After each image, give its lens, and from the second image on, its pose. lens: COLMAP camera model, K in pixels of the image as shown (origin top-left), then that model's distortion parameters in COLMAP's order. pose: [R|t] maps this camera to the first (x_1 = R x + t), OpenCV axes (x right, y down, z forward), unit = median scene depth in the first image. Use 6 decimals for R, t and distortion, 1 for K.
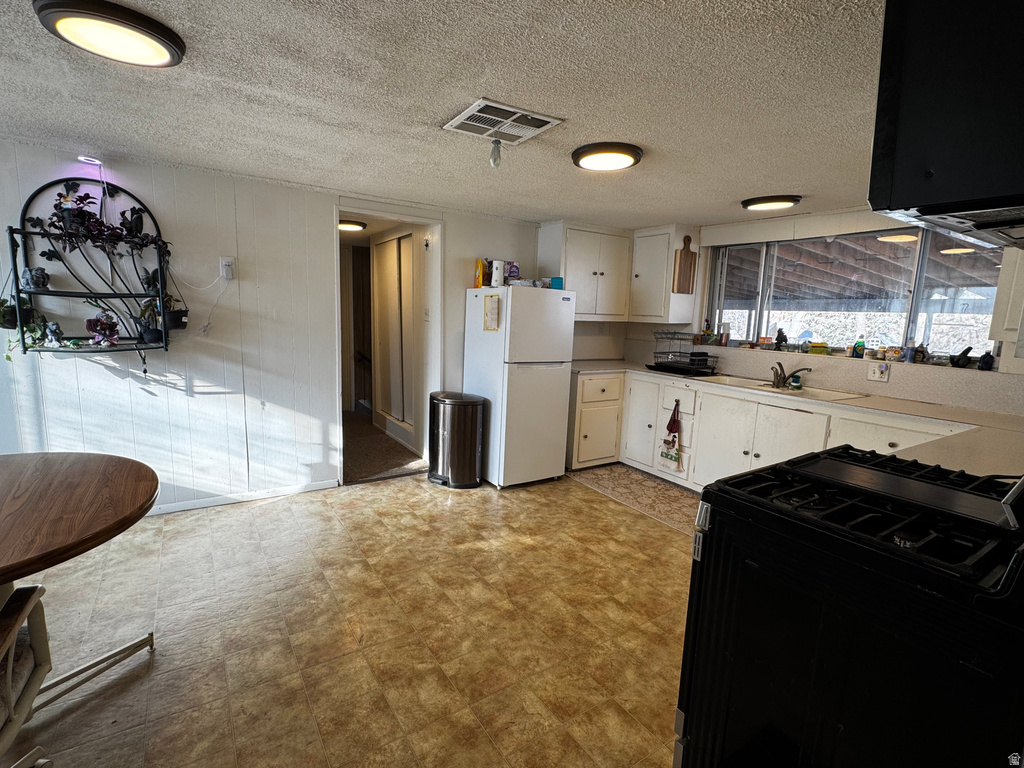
lens RADIAL K [[490.3, 0, 511.2], [0, 490.3, 383.4], [0, 0, 1]] dist [-0.003359, 0.000089]
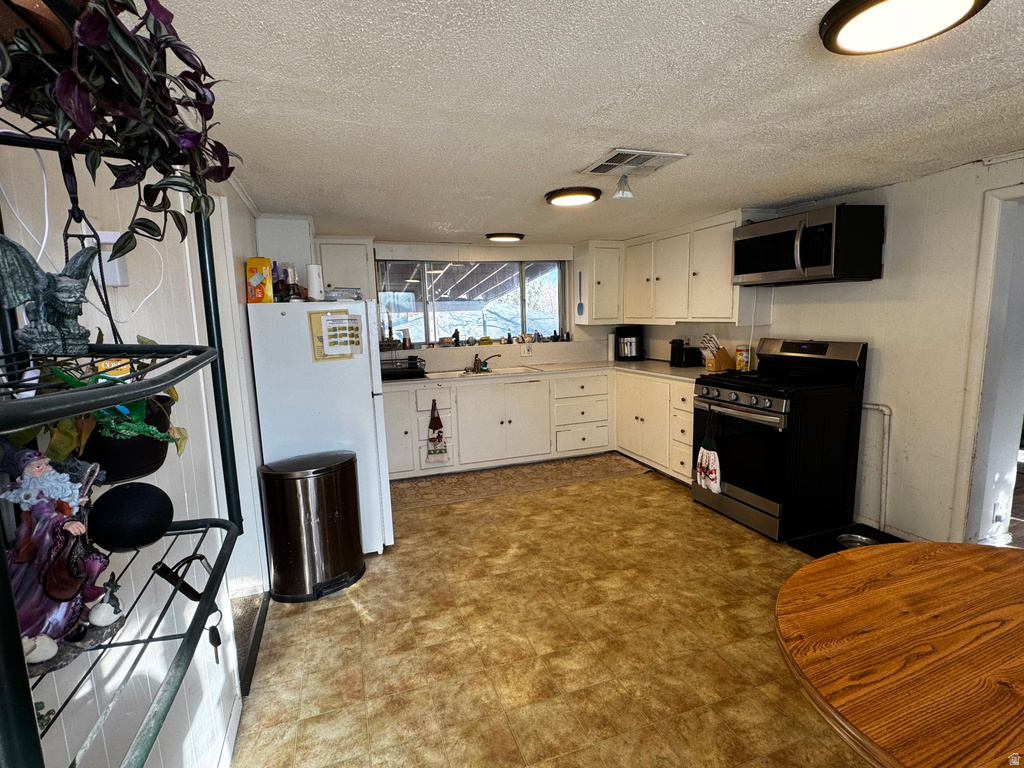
lens RADIAL K [[490.3, 0, 506.3], [0, 490.3, 385.0], [0, 0, 1]] dist [-0.003359, 0.000089]
pose [[0.239919, -0.178258, 0.954287, -0.732693], [0.183094, 0.973664, 0.135846, -0.129727], [-0.953371, 0.142132, 0.266238, 0.591367]]
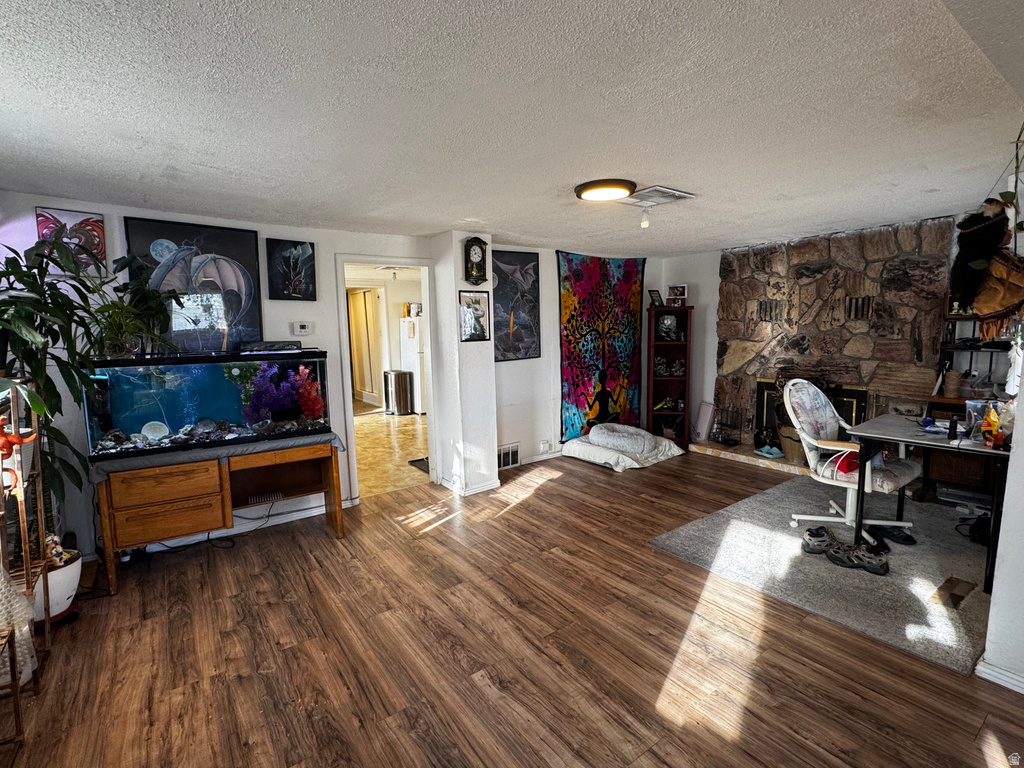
lens RADIAL K [[490.3, 0, 510.7], [0, 490.3, 383.7], [0, 0, 1]] dist [-0.003359, 0.000089]
pose [[0.996864, -0.055293, 0.056608, 0.256176], [0.056549, 0.998183, -0.020828, 0.157482], [-0.055354, 0.023964, 0.998179, -1.125048]]
